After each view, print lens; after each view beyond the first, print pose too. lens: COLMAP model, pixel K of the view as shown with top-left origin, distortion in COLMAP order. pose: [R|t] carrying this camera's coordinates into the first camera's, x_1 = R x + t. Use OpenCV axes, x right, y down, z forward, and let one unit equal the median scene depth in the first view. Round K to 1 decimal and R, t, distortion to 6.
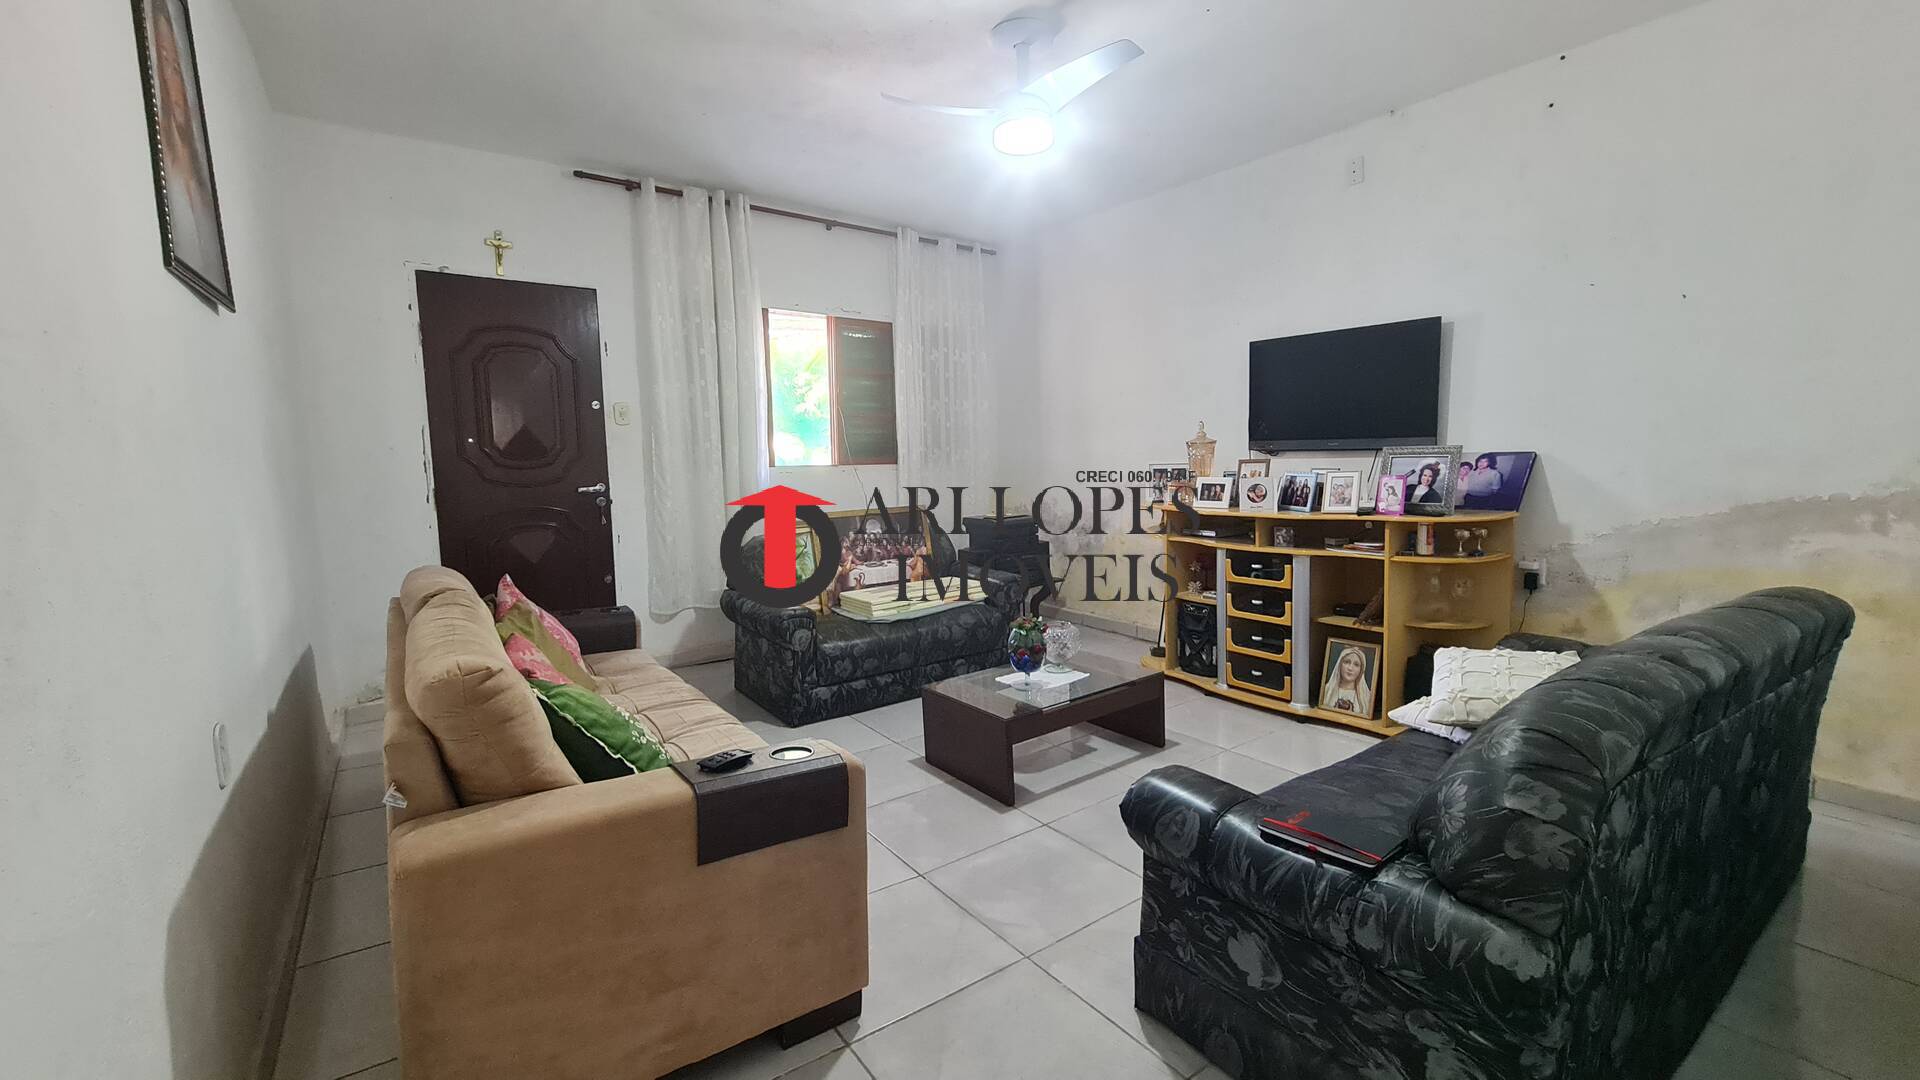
lens RADIAL K [[785.9, 0, 965.2], [0, 785.9, 534.5], [0, 0, 1]] dist [-0.001040, -0.000125]
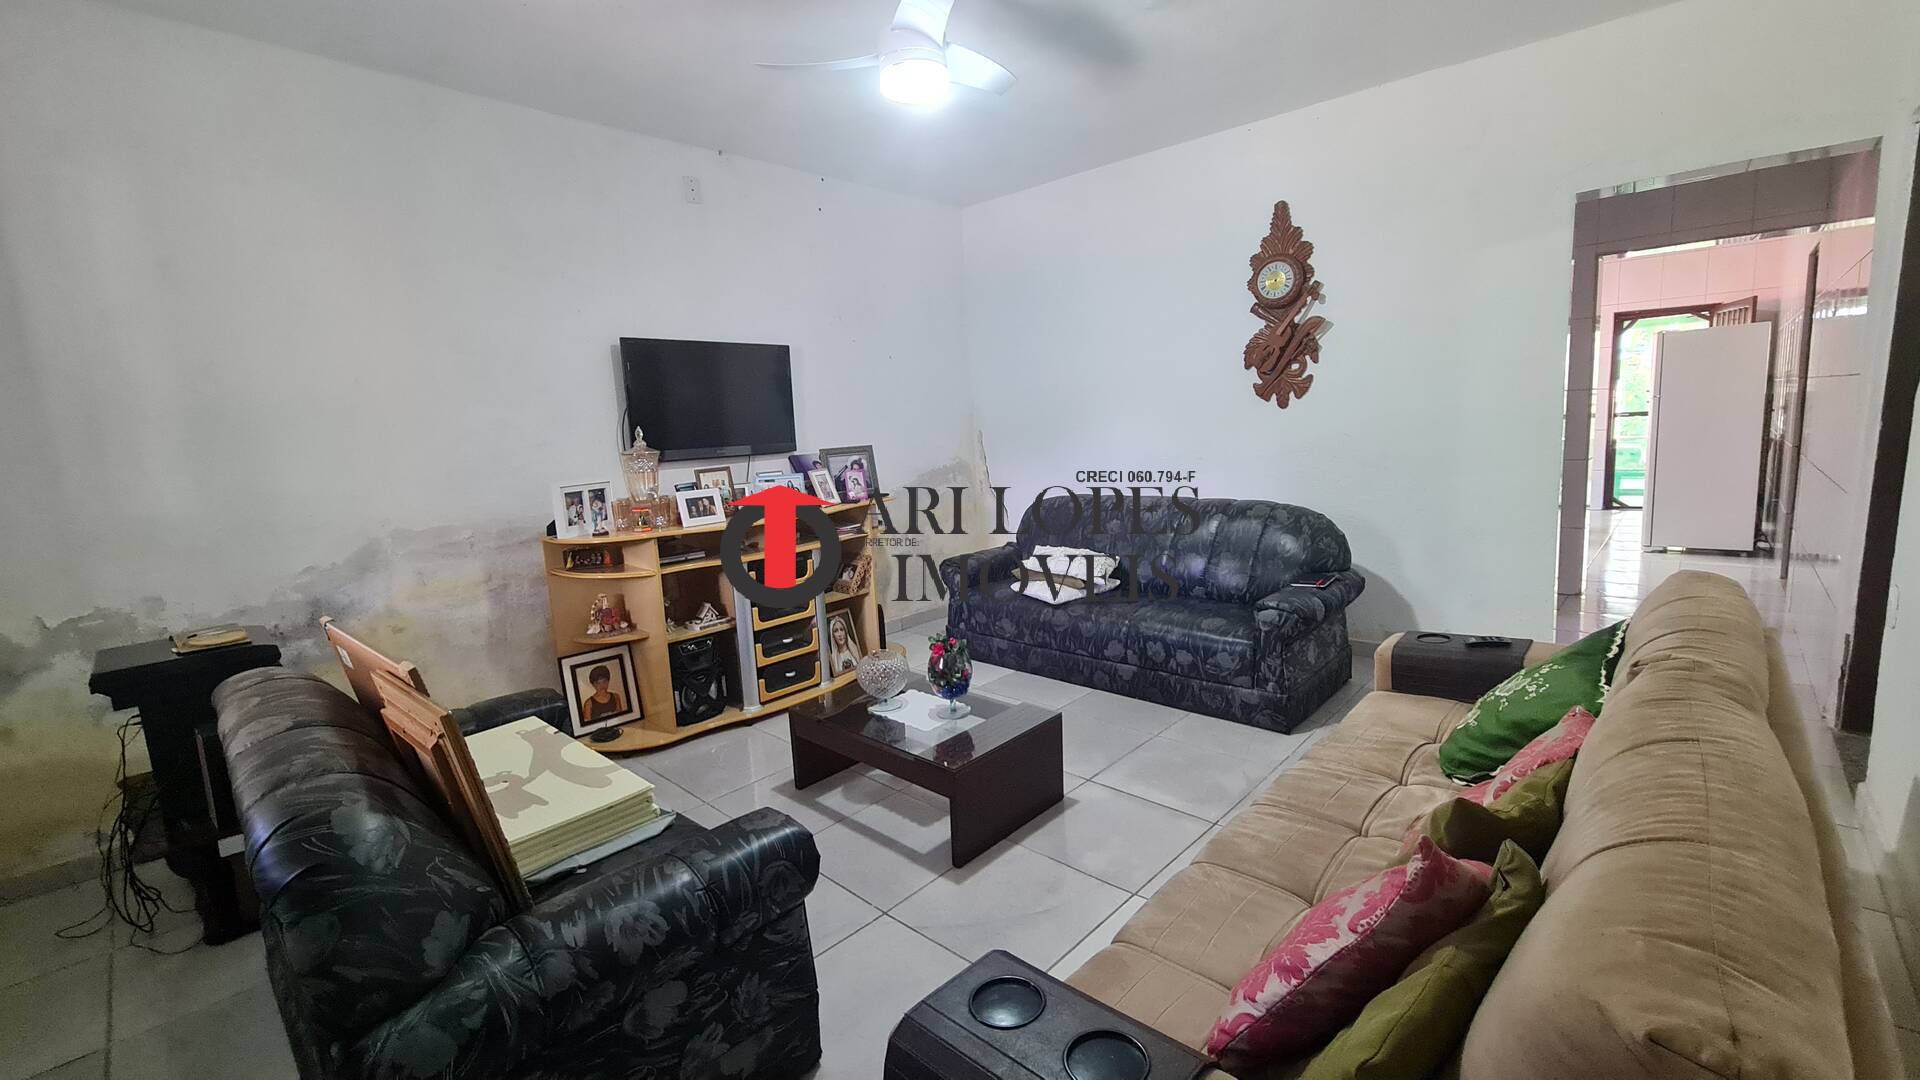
lens RADIAL K [[785.9, 0, 965.2], [0, 785.9, 534.5], [0, 0, 1]] dist [-0.001040, -0.000125]
pose [[-0.194966, -0.109445, 0.974685, -0.645838], [0.154941, 0.977840, 0.140792, -0.108473], [-0.968494, 0.178469, -0.173688, 0.927363]]
